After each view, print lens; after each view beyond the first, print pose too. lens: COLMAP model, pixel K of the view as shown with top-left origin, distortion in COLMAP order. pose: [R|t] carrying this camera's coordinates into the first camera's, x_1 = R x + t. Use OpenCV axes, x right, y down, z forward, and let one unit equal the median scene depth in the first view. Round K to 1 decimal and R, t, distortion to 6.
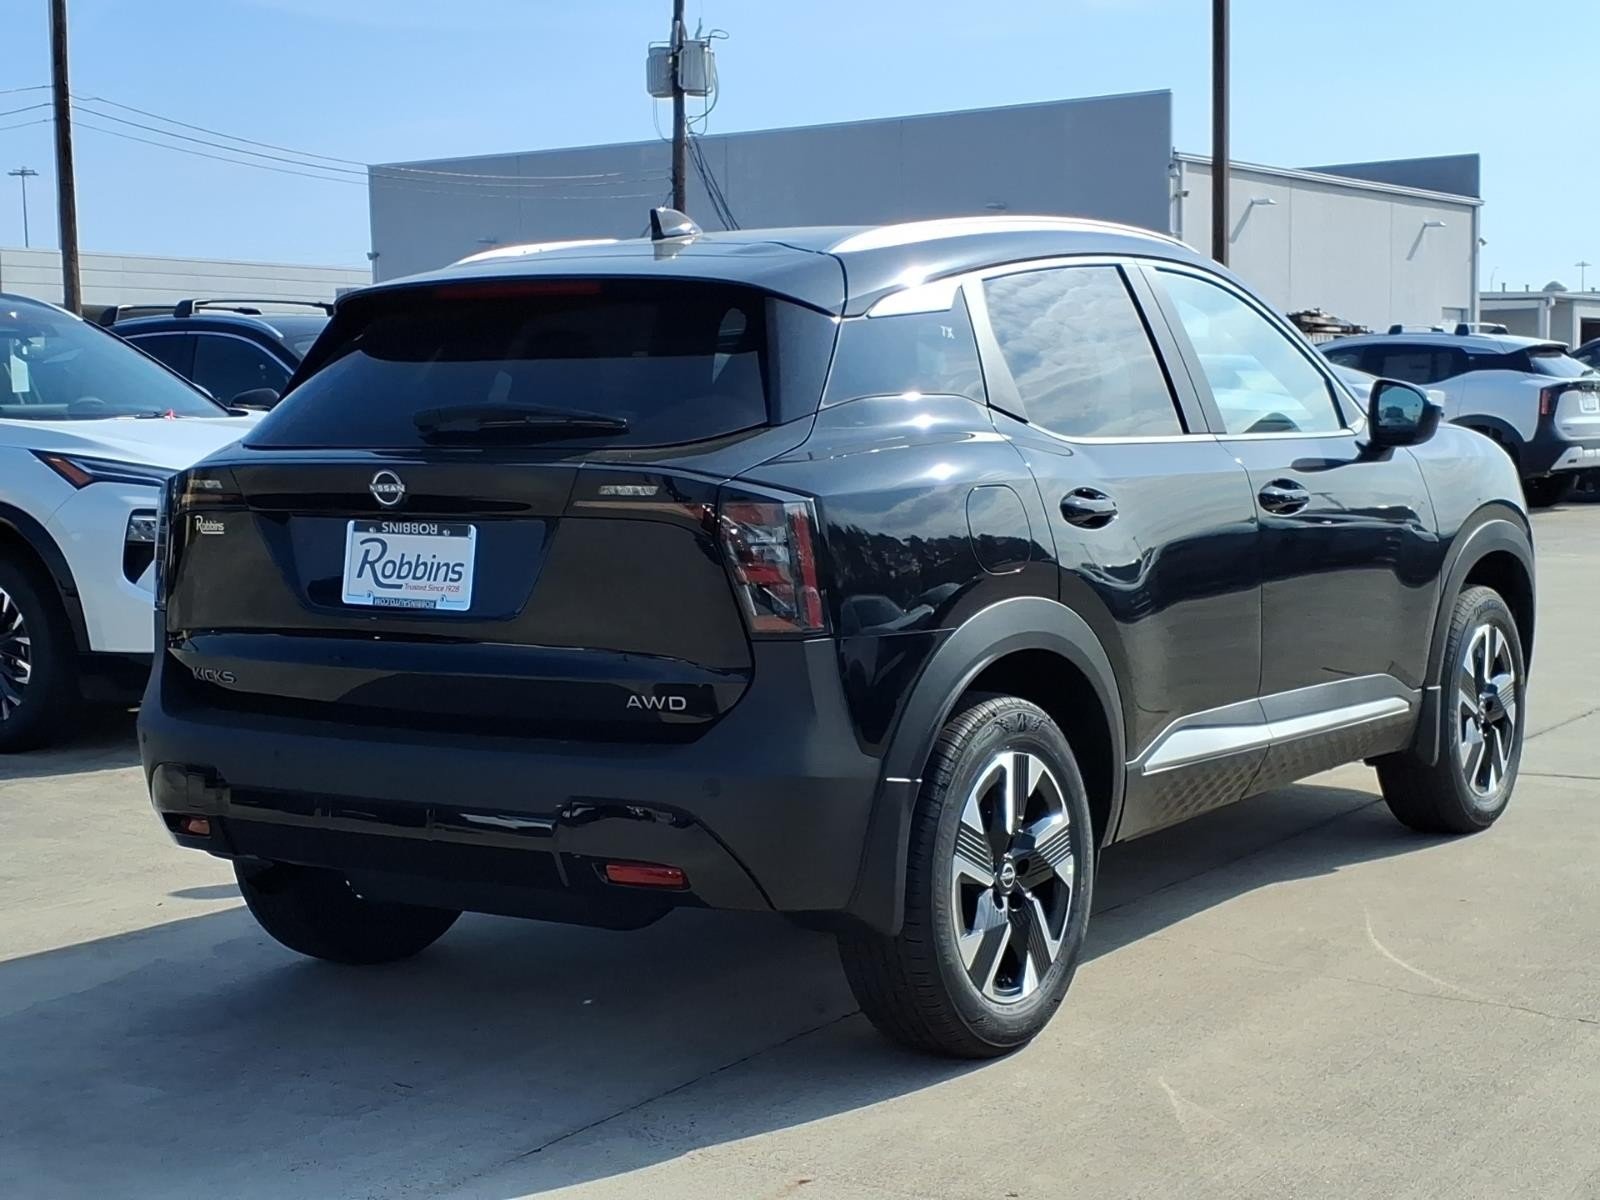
lens RADIAL K [[2385.8, 0, 800.0], [0, 2385.8, 600.0], [0, 0, 1]] dist [0.277803, -1.043647]
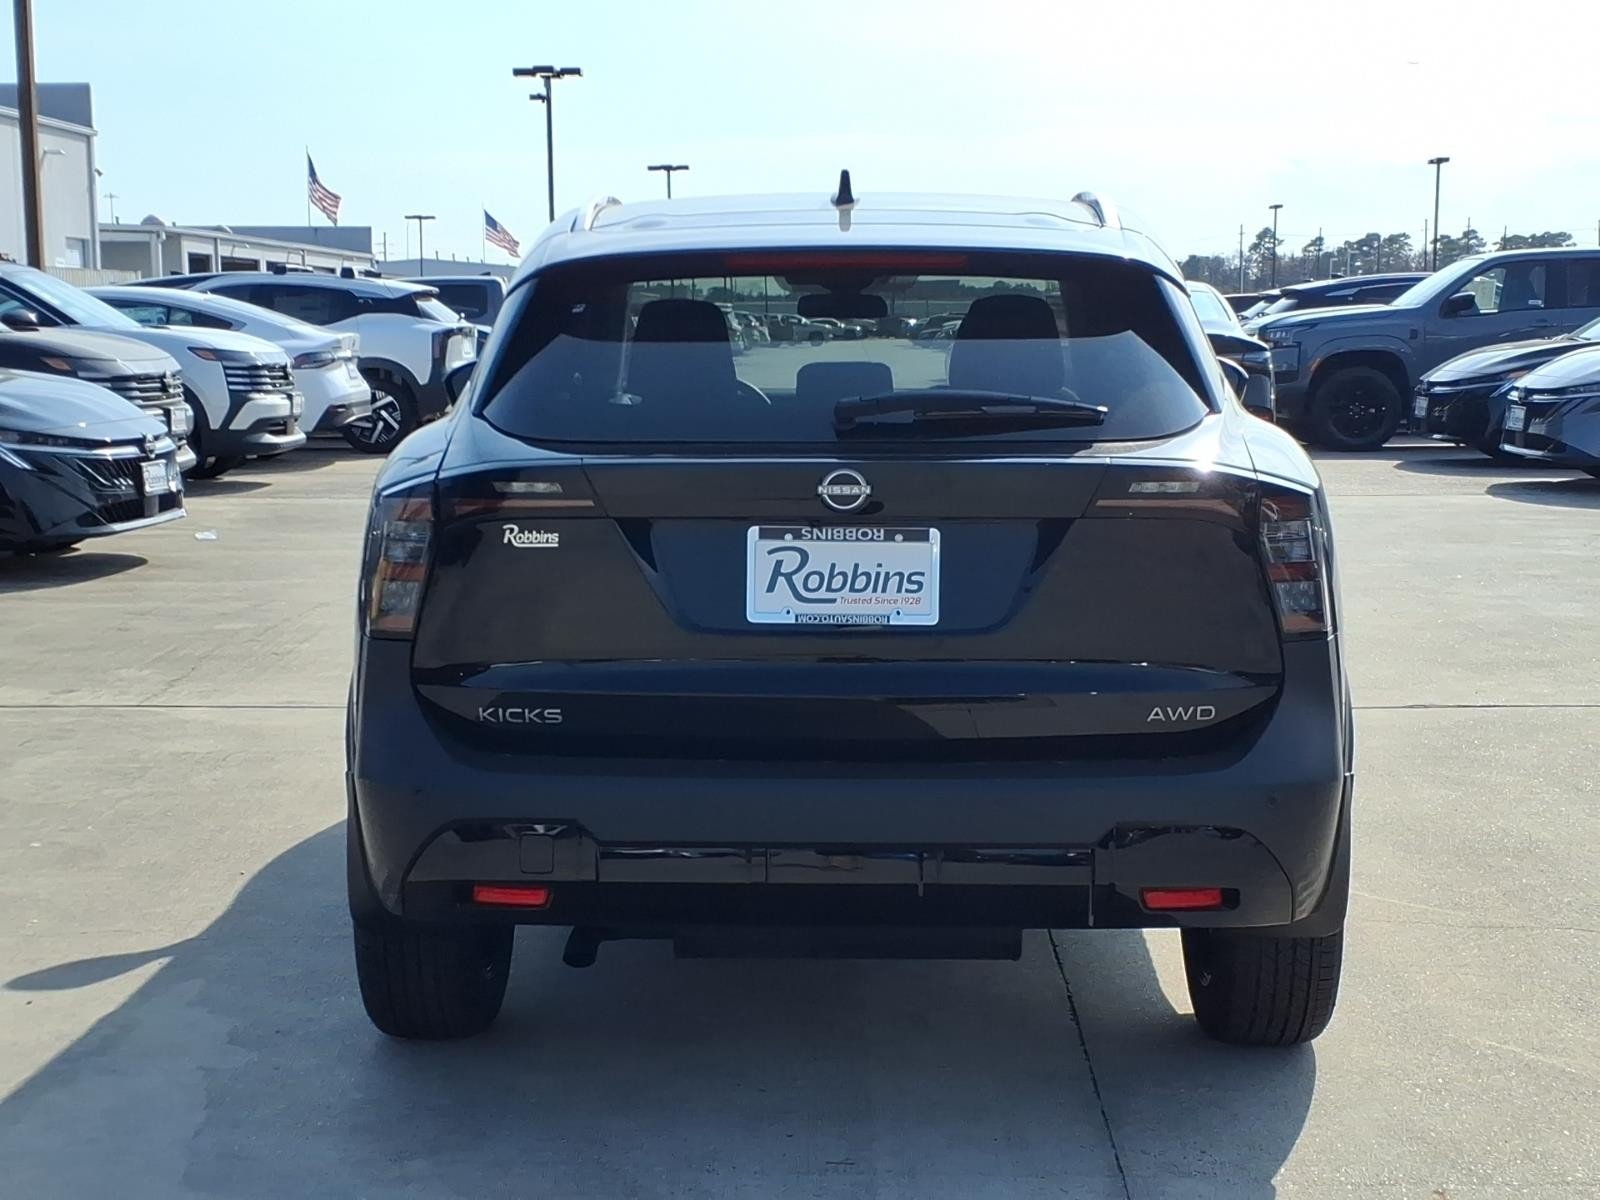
lens RADIAL K [[2385.8, 0, 800.0], [0, 2385.8, 600.0], [0, 0, 1]] dist [0.277803, -1.043647]
pose [[0.849290, -0.048168, 0.525725, -0.636926], [0.033608, 0.998742, 0.037213, -0.038840], [-0.526857, -0.013936, 0.849840, 0.265103]]
